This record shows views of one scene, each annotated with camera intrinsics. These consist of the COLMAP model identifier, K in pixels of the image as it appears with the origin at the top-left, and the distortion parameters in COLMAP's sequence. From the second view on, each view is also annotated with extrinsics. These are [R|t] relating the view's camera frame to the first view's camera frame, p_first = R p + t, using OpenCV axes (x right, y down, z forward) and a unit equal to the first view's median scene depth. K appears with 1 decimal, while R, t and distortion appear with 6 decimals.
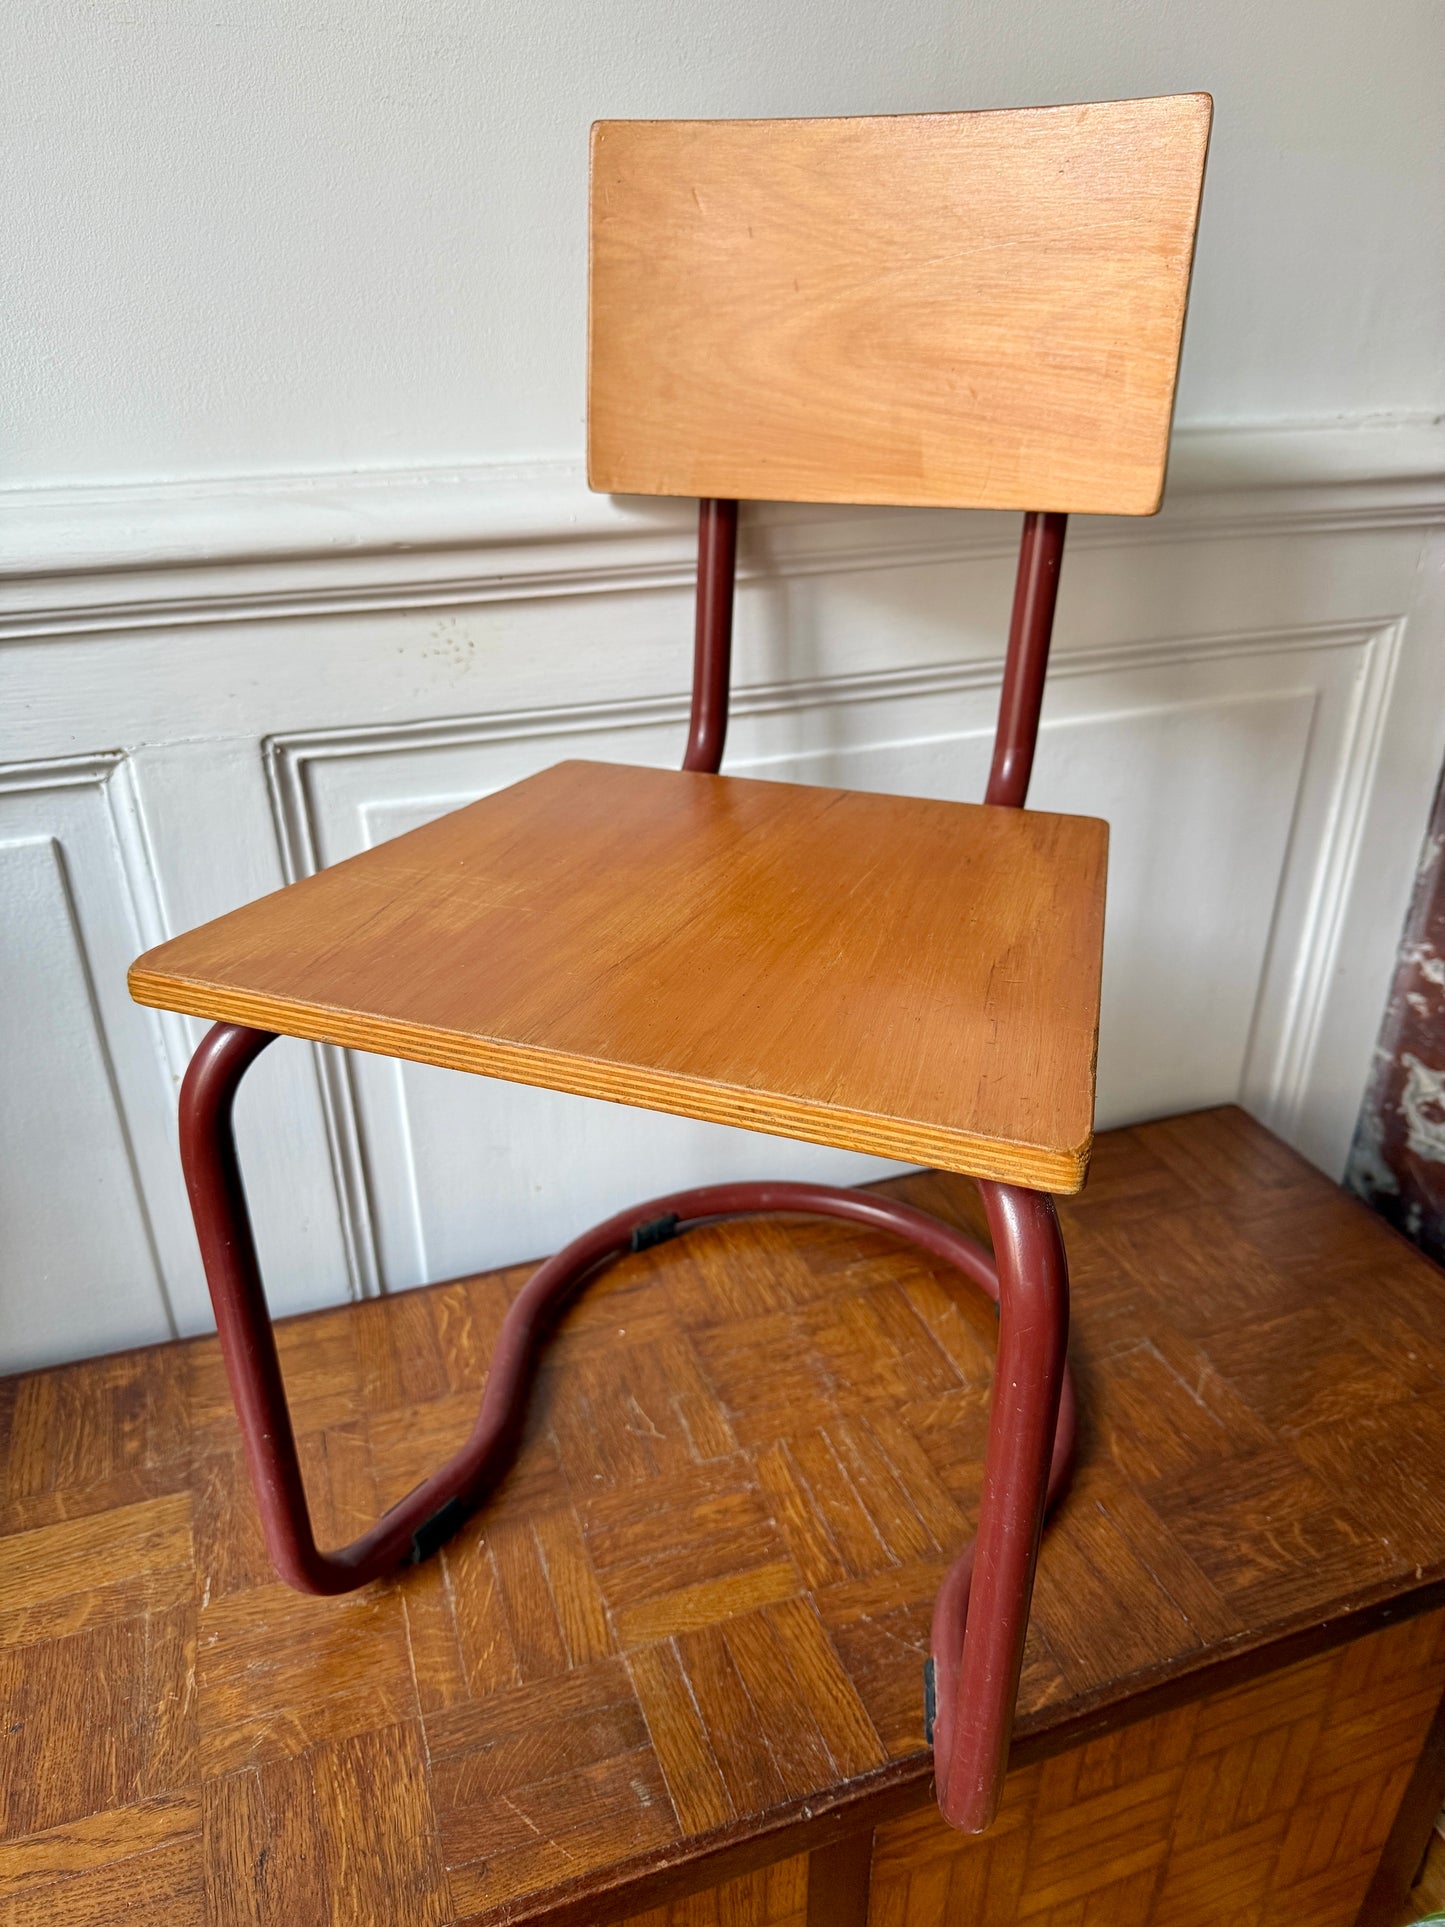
lens RADIAL K [[1389.1, 0, 720.1], [0, 1389.1, 967.4], [0, 0, 1]] dist [-0.012738, -0.002661]
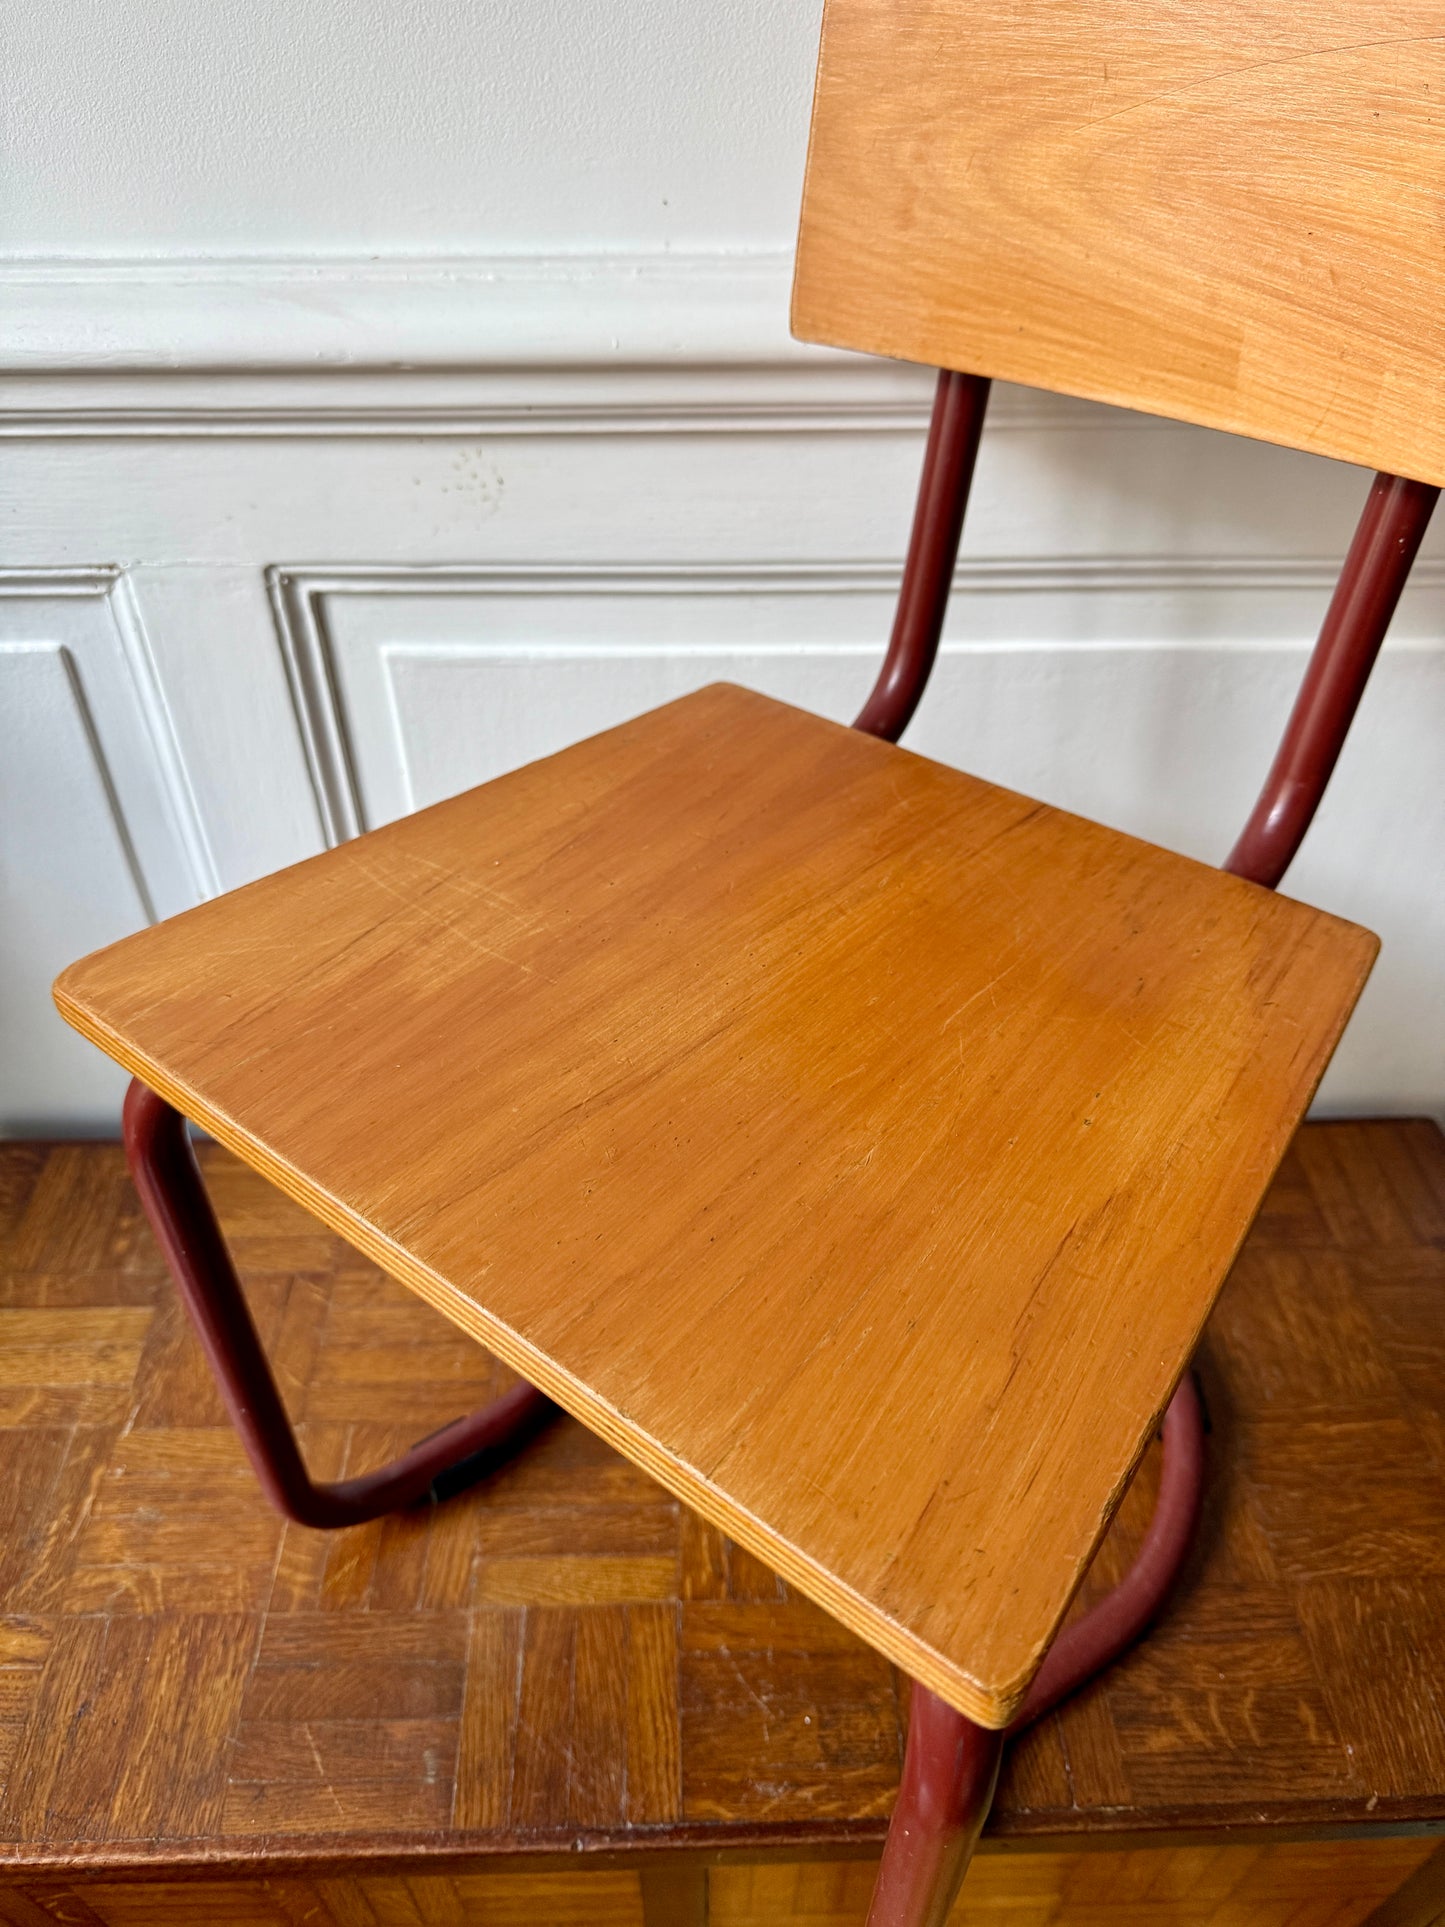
lens RADIAL K [[1393.8, 0, 716.2], [0, 1393.8, 966.1], [0, 0, 1]] dist [-0.013935, -0.003648]
pose [[0.951237, 0.208965, -0.226896, 0.211920], [-0.150794, 0.956714, 0.248917, -0.200336], [0.269090, -0.202564, 0.941572, 0.205274]]
